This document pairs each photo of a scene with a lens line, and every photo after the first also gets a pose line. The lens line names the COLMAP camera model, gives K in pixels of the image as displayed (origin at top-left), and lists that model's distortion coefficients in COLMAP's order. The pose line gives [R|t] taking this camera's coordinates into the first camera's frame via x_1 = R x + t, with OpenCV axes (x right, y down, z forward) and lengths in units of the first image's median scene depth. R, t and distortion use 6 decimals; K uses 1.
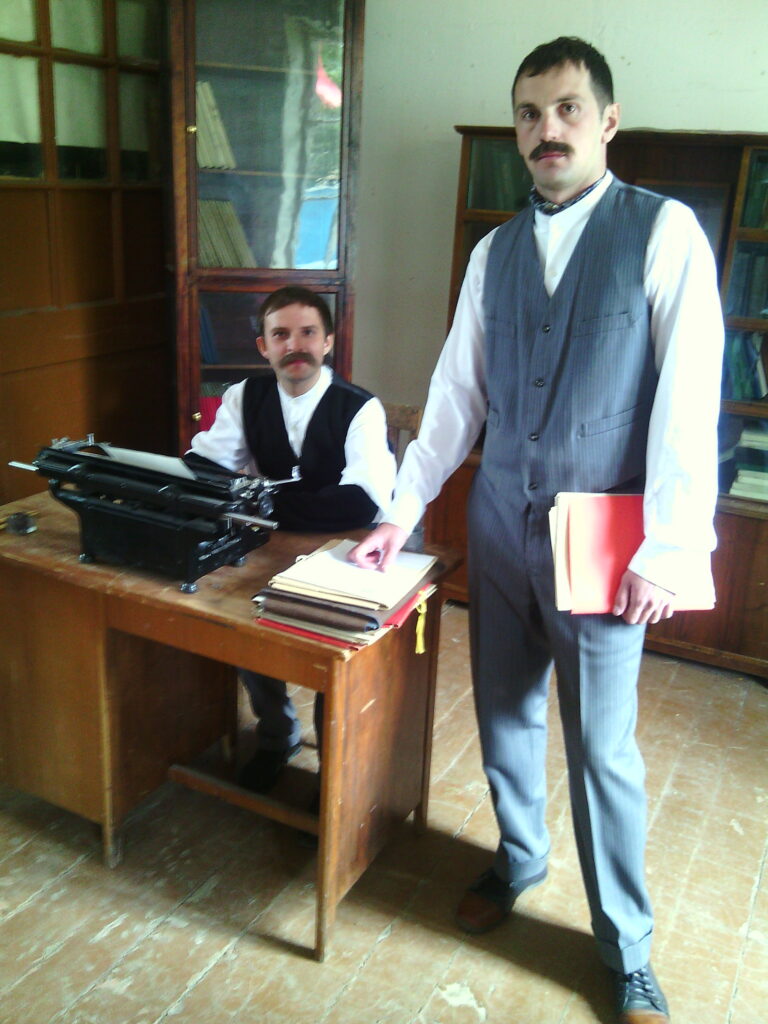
lens RADIAL K [[960.9, 0, 363.8], [0, 960.9, 490.3], [0, 0, 1]] dist [0.042667, -0.101611]
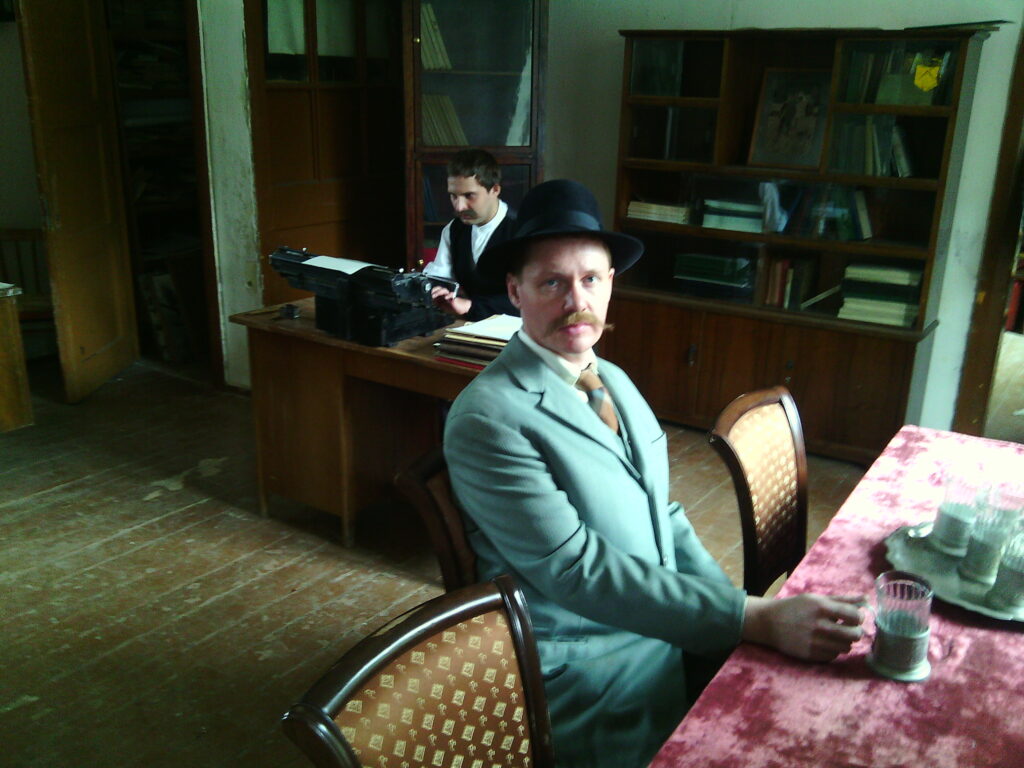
lens RADIAL K [[960.9, 0, 497.7], [0, 960.9, 387.3], [0, 0, 1]] dist [0.042667, -0.101611]
pose [[0.992177, 0.009235, -0.124495, 0.098579], [-0.009870, 0.999941, -0.004485, 0.103278], [0.124446, 0.005678, 0.992210, -0.287476]]
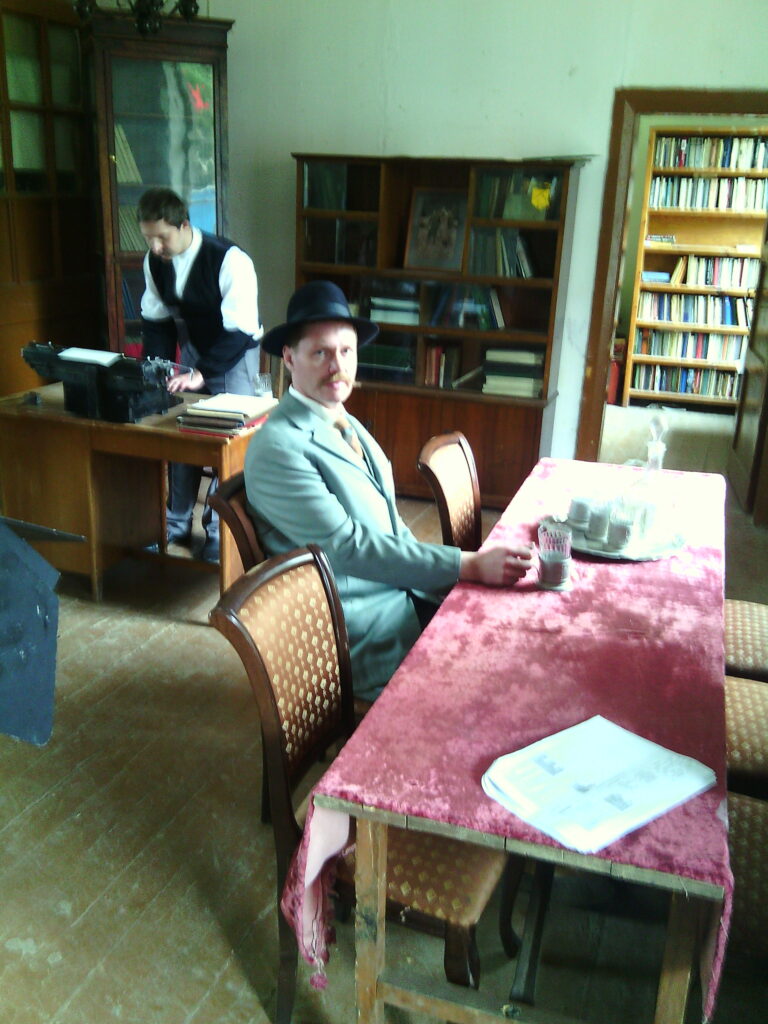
lens RADIAL K [[960.9, 0, 363.8], [0, 960.9, 490.3], [0, 0, 1]] dist [0.042667, -0.101611]
pose [[0.993294, -0.047484, 0.105413, 0.023356], [0.047490, 0.998869, 0.002461, 0.145584], [-0.105410, 0.002562, 0.994426, -0.495612]]
